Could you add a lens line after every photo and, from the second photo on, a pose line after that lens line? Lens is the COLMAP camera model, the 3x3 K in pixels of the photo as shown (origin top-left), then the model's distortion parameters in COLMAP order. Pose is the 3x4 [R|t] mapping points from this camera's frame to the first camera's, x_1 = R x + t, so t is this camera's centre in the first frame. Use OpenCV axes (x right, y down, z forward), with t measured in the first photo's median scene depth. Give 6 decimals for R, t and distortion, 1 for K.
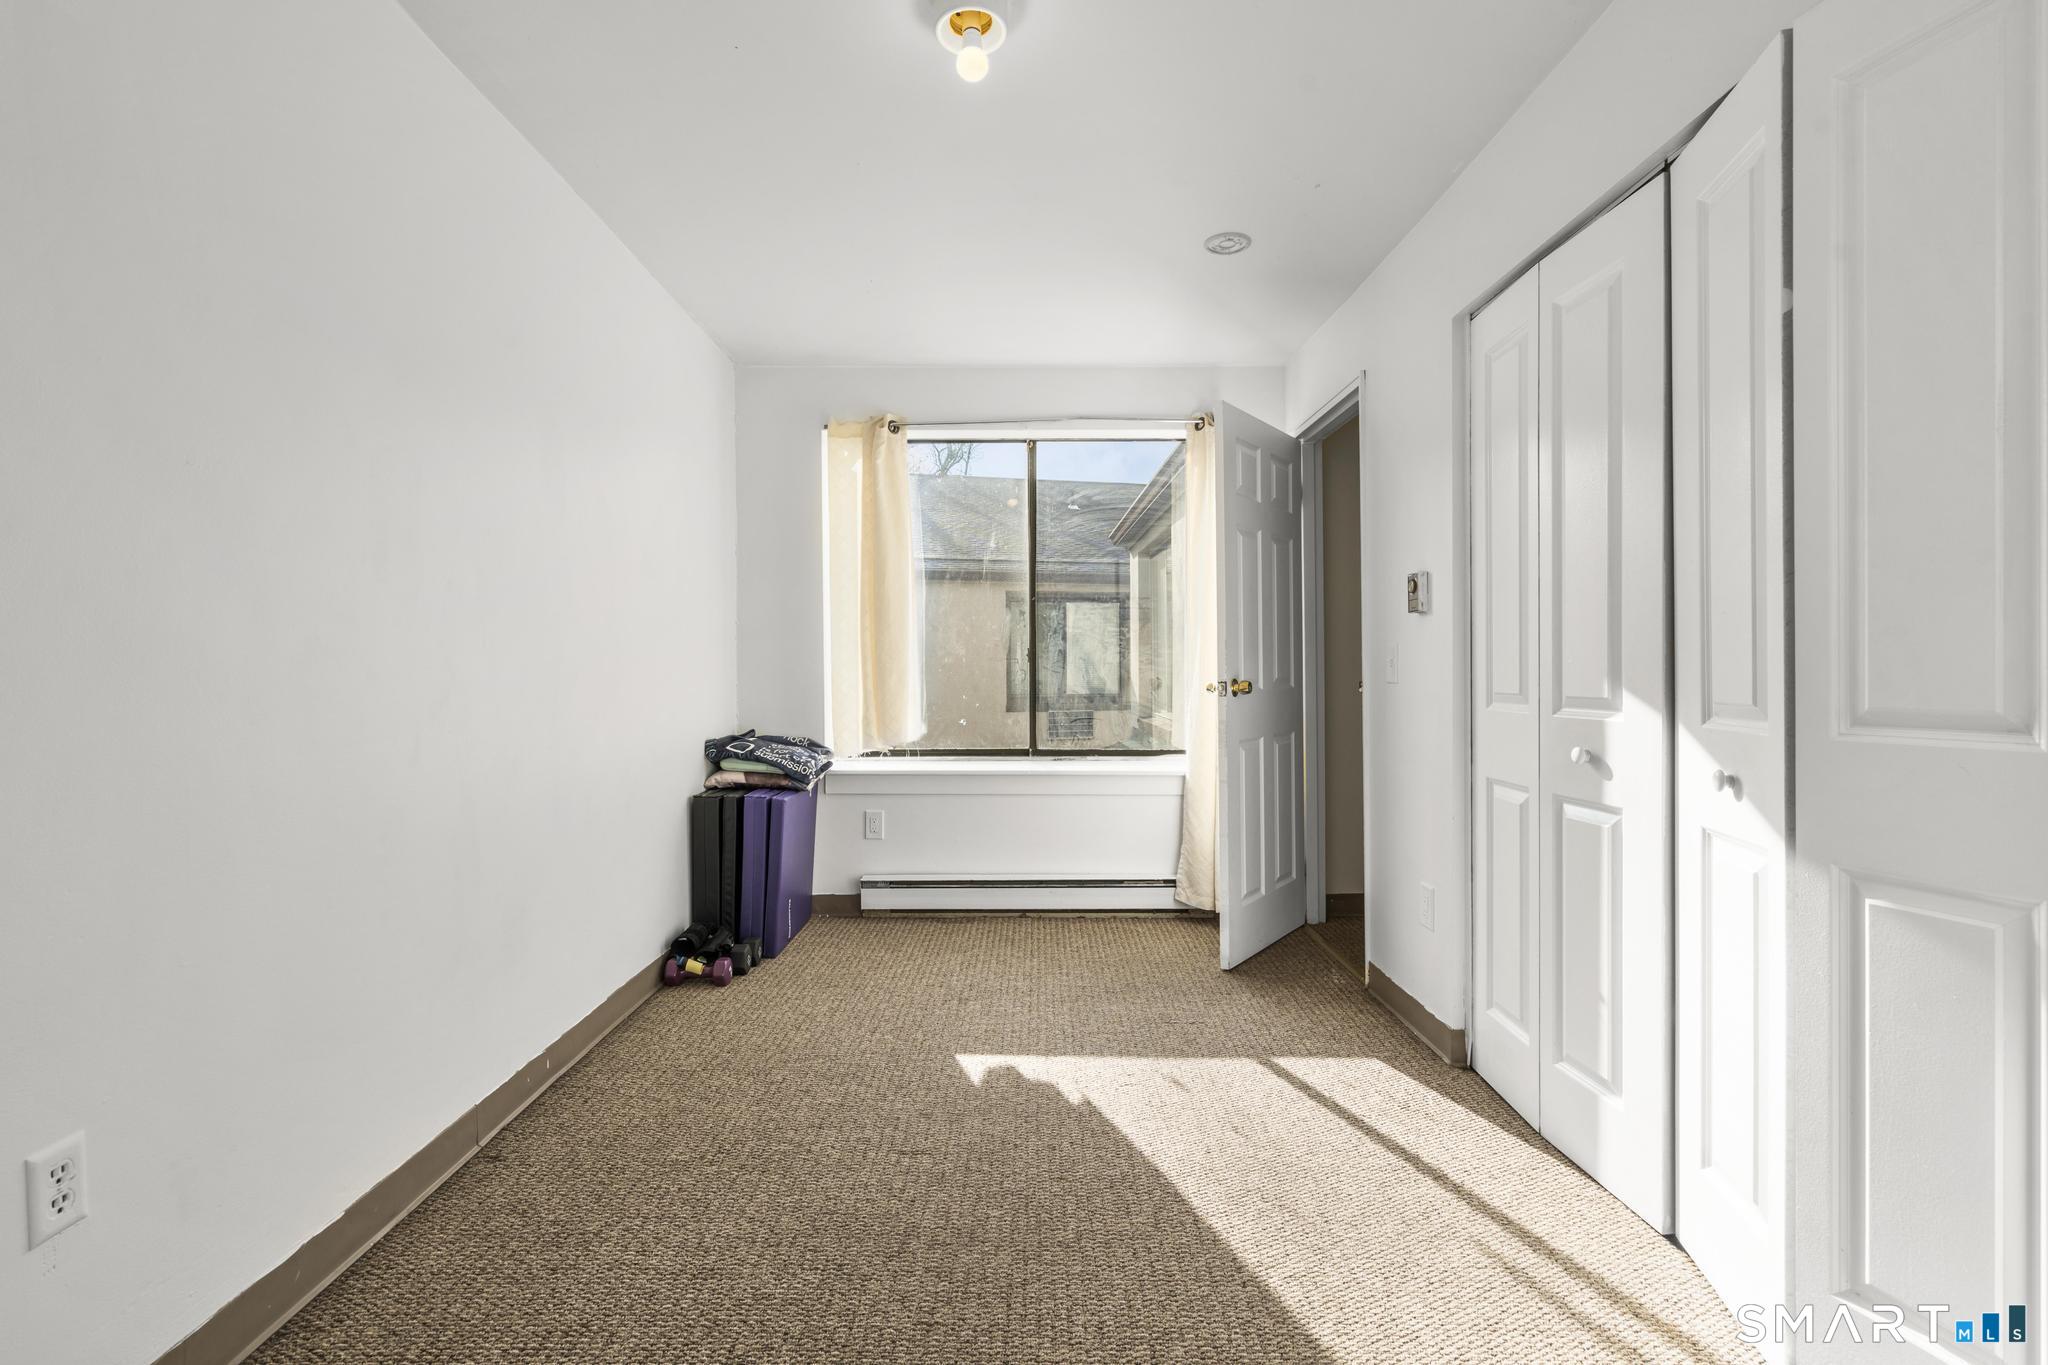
lens RADIAL K [[914.8, 0, 1020.6], [0, 914.8, 685.8], [0, 0, 1]] dist [-0.007606, 0.002318]
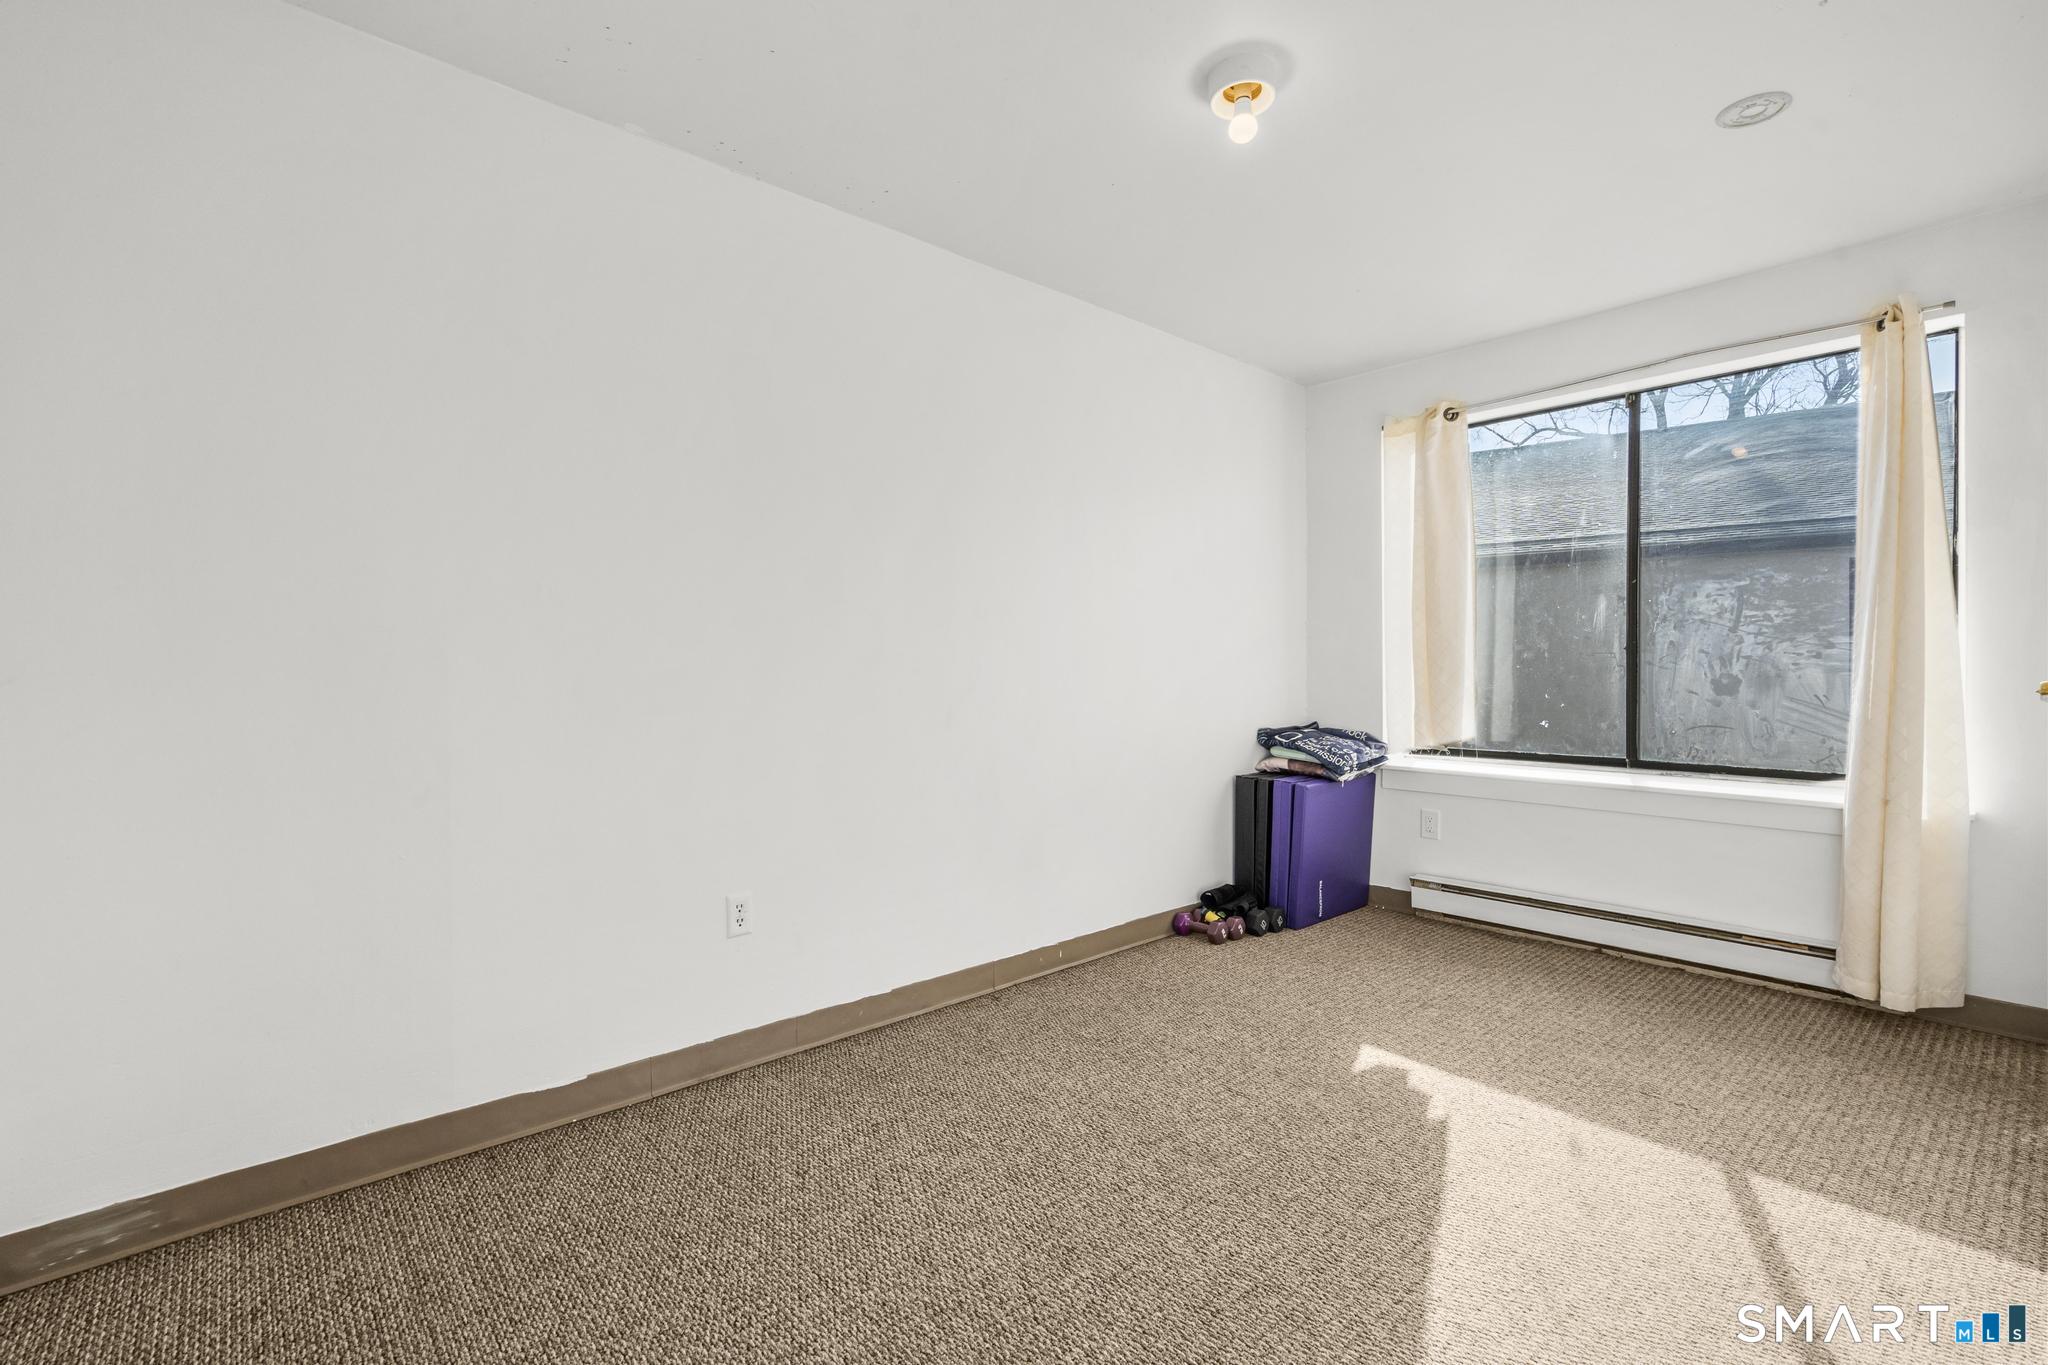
lens RADIAL K [[914.8, 0, 1020.6], [0, 914.8, 685.8], [0, 0, 1]] dist [-0.007606, 0.002318]
pose [[0.663539, 0.012741, -0.748033, 0.308128], [-0.008766, 0.999919, 0.009255, -0.001815], [0.748090, 0.000417, 0.663597, 0.024741]]
